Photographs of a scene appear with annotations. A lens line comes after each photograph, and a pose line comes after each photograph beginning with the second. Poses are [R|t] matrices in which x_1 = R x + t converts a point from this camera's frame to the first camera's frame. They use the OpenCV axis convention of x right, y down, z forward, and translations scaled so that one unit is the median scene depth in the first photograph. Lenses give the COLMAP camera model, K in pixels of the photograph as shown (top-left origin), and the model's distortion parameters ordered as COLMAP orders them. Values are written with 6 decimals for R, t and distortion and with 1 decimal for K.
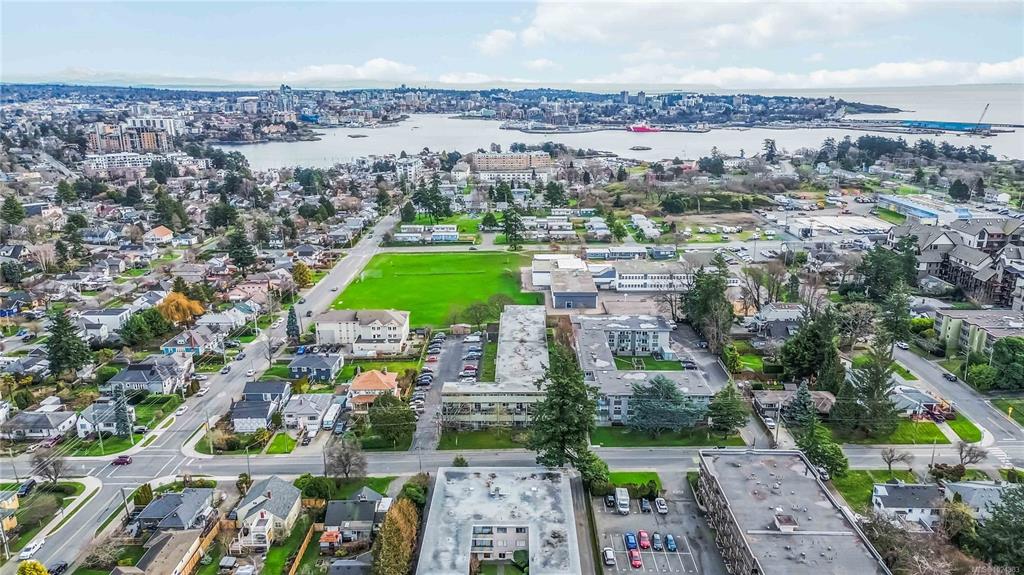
lens RADIAL K [[719.9, 0, 518.9], [0, 719.9, 286.1], [0, 0, 1]] dist [0.058293, -0.029080]
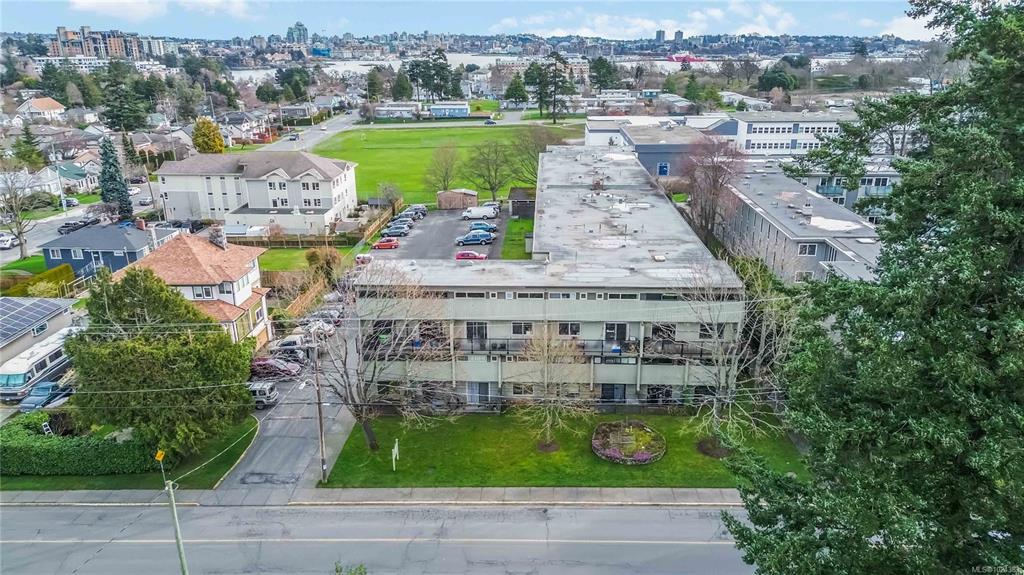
lens RADIAL K [[719.9, 0, 514.0], [0, 719.9, 294.7], [0, 0, 1]] dist [0.058293, -0.029080]
pose [[0.999124, 0.008029, -0.041080, -0.017521], [-0.005218, 0.997666, 0.068085, 0.078462], [0.041530, -0.067811, 0.996833, 0.424043]]
